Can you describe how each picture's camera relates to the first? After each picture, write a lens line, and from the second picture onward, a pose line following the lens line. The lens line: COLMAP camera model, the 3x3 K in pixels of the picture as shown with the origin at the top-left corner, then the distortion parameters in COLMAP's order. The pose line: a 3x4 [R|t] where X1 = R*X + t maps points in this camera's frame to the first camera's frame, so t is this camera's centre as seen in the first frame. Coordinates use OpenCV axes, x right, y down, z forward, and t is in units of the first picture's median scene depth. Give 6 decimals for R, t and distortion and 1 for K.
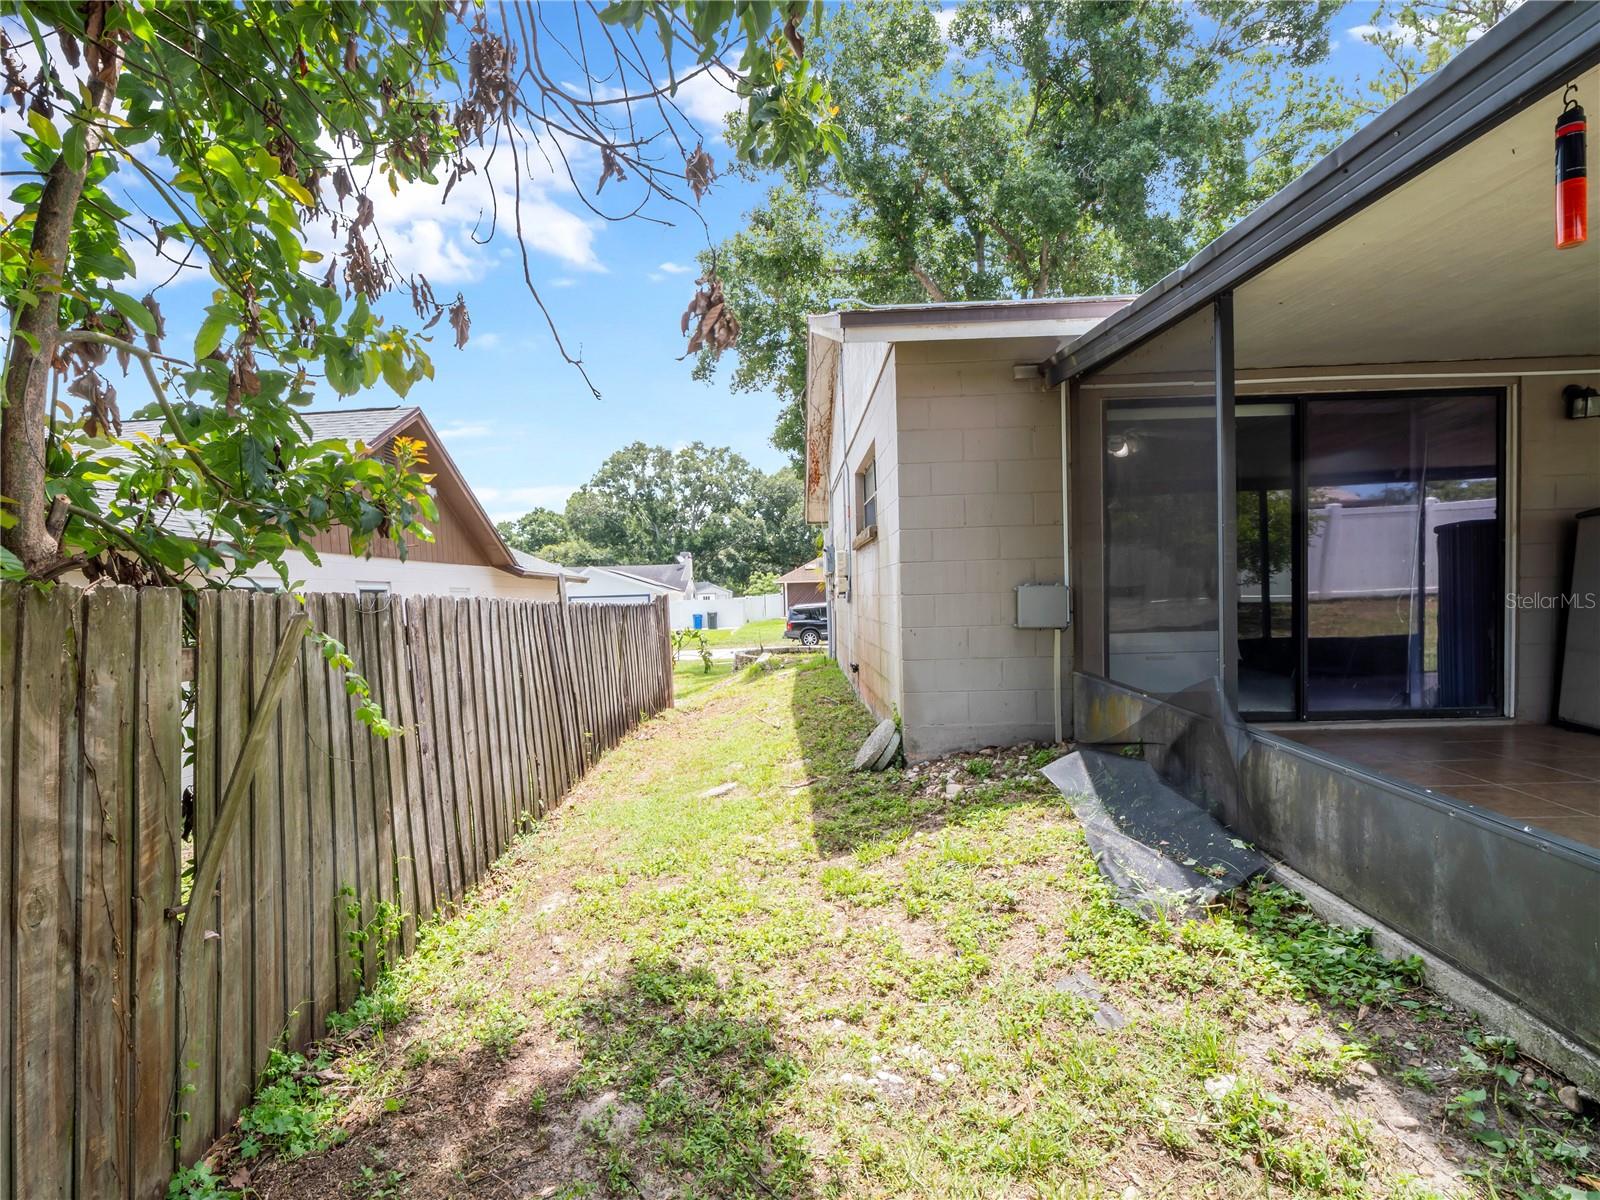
lens RADIAL K [[793.9, 0, 793.1], [0, 793.9, 597.4], [0, 0, 1]] dist [-0.006102, -0.000464]
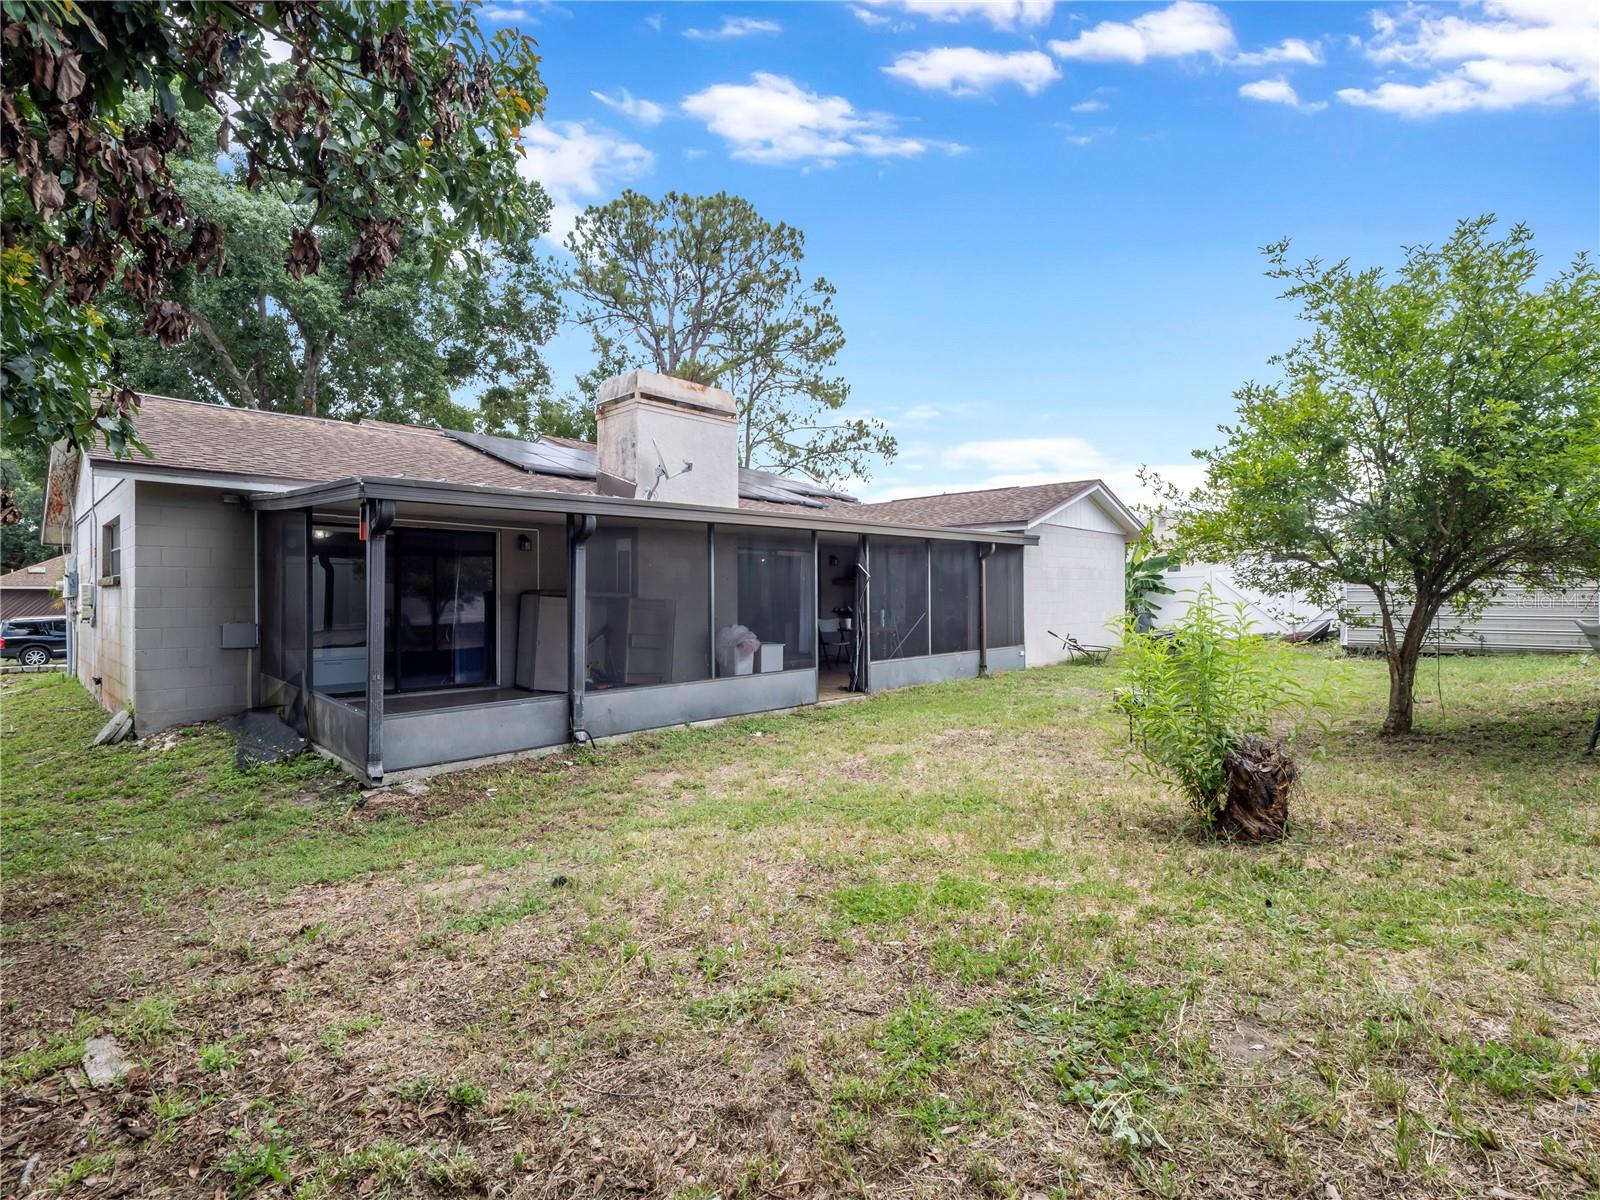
lens RADIAL K [[793.9, 0, 793.1], [0, 793.9, 597.4], [0, 0, 1]] dist [-0.006102, -0.000464]
pose [[0.702514, 0.024048, 0.711263, -0.058452], [-0.015706, 0.999709, -0.018288, -0.052381], [-0.711496, 0.001677, 0.702688, -0.949015]]
